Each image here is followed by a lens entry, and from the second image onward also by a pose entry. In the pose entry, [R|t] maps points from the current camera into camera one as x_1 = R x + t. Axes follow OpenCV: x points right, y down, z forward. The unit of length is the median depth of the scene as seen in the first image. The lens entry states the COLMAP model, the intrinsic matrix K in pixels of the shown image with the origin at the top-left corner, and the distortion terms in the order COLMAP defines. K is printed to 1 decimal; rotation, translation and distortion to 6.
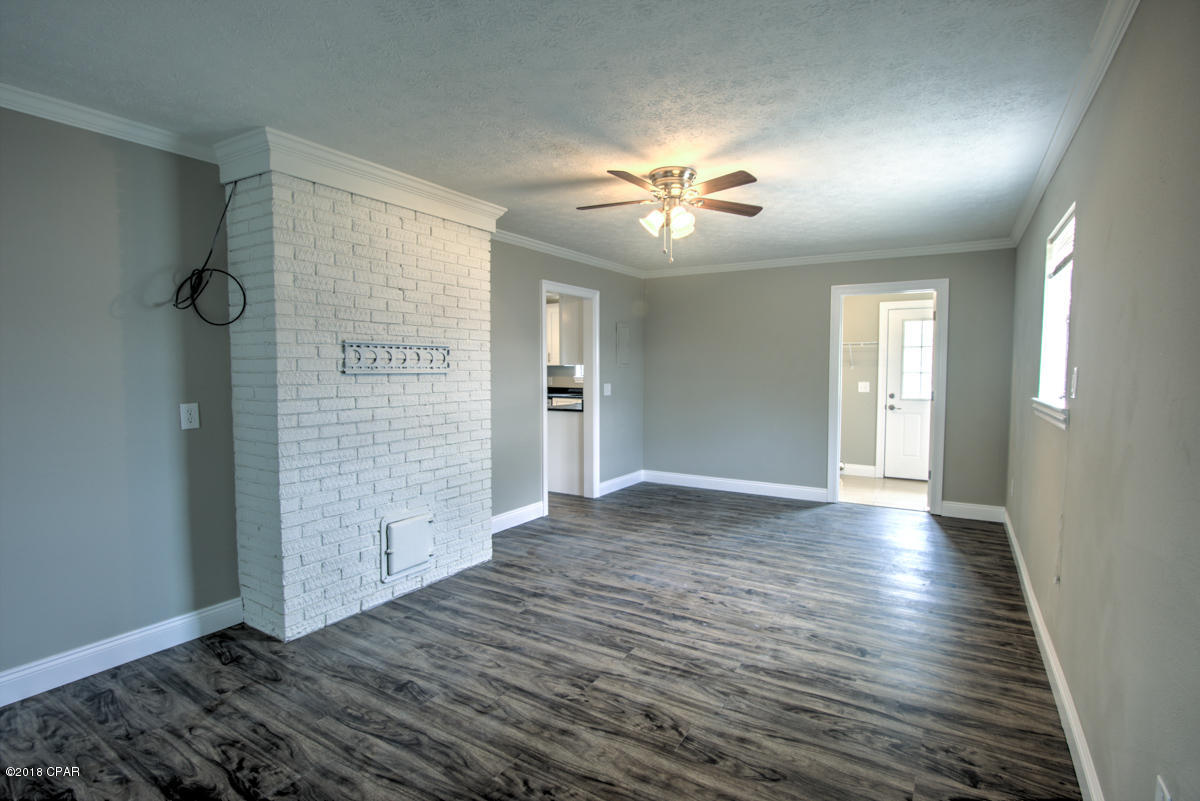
lens RADIAL K [[580.1, 0, 597.5], [0, 580.1, 398.1], [0, 0, 1]] dist [-0.021918, -0.000146]
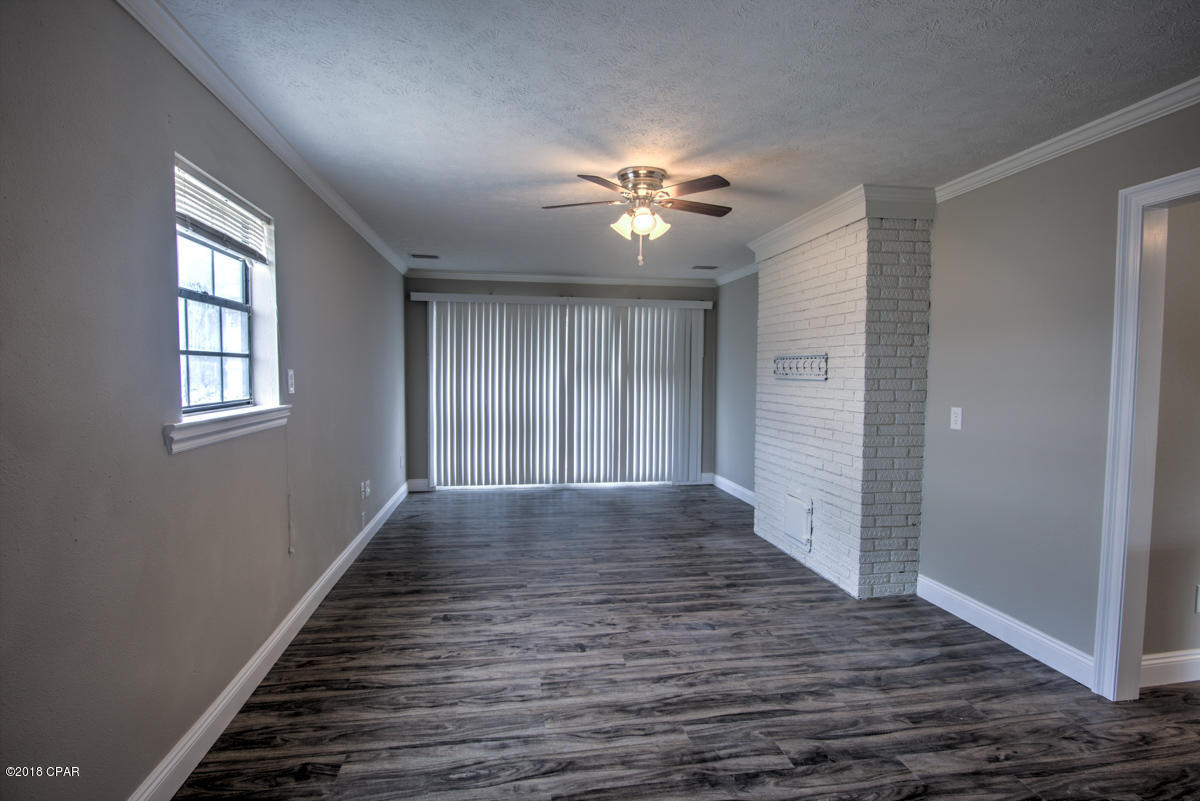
lens RADIAL K [[580.1, 0, 597.5], [0, 580.1, 398.1], [0, 0, 1]] dist [-0.021918, -0.000146]
pose [[-0.750594, 0.024552, -0.660308, 0.785026], [-0.045650, 0.994995, 0.088887, -0.090174], [0.659185, 0.096861, -0.745716, 1.608147]]
